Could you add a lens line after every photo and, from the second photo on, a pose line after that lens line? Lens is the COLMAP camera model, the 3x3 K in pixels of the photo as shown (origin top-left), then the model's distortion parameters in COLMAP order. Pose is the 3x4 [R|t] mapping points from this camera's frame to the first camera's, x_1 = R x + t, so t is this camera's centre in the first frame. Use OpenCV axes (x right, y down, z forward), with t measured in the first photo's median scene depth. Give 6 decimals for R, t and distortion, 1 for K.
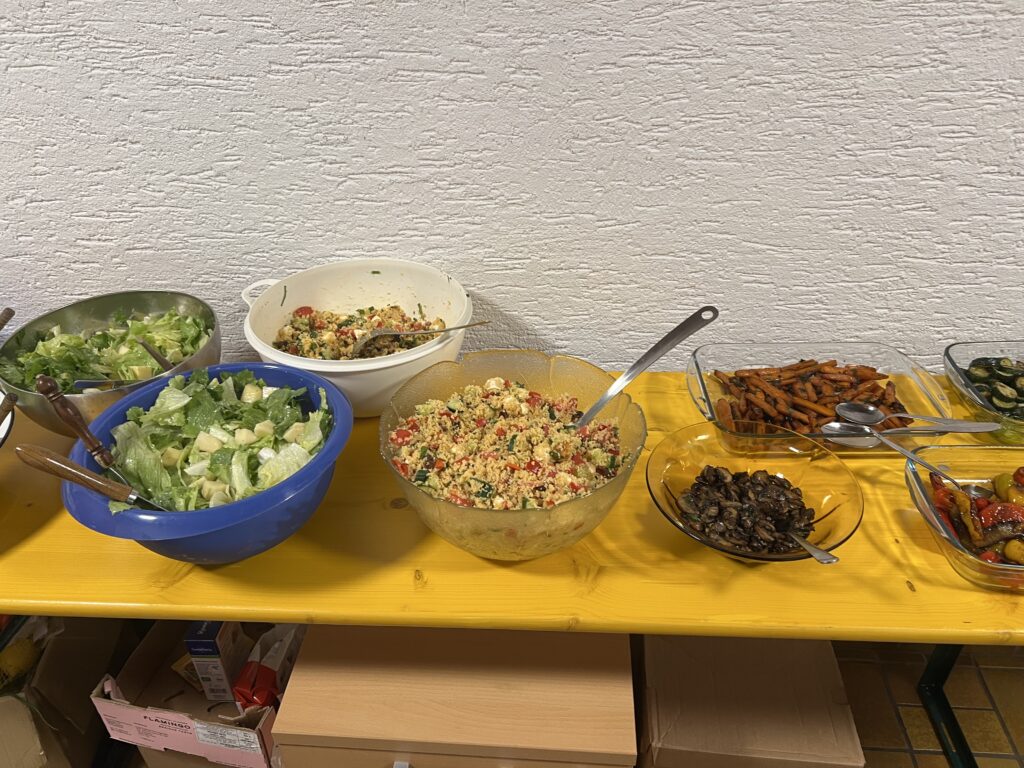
lens RADIAL K [[767.4, 0, 512.0], [0, 767.4, 384.1], [0, 0, 1]] dist [0.007010, 0.000901]
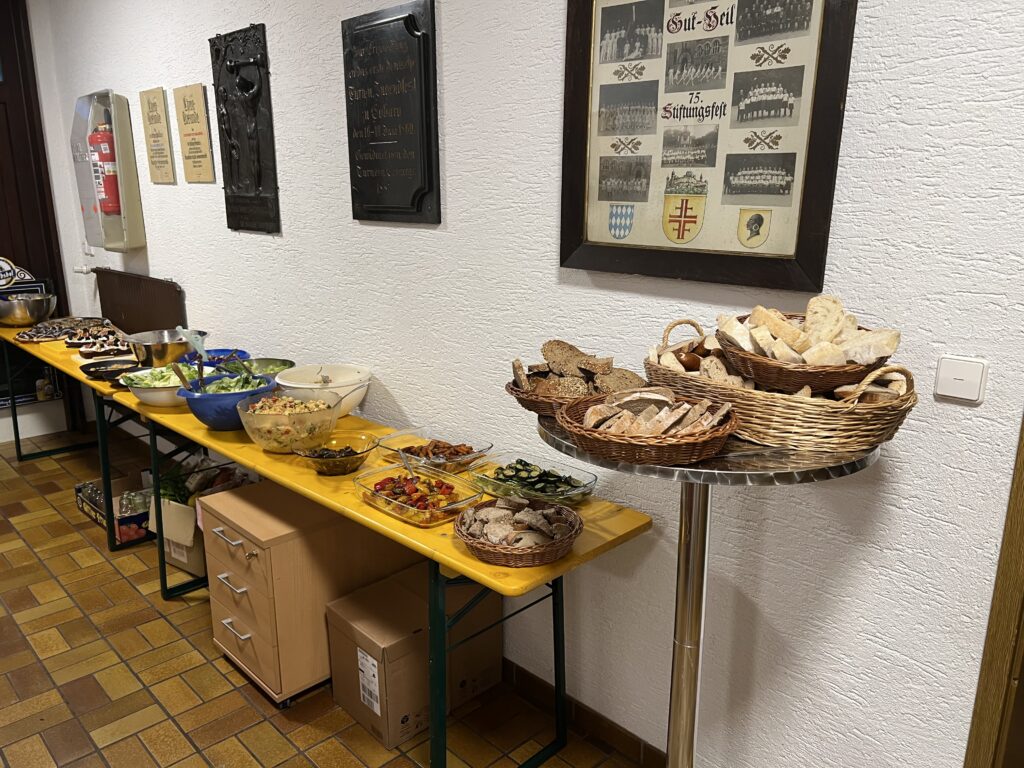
lens RADIAL K [[767.4, 0, 512.1], [0, 767.4, 385.8], [0, 0, 1]] dist [0.007010, 0.000901]
pose [[0.755052, 0.175960, -0.631613, 1.828300], [-0.360404, 0.916115, -0.175620, 0.142925], [0.547728, 0.360238, 0.755131, -0.506092]]
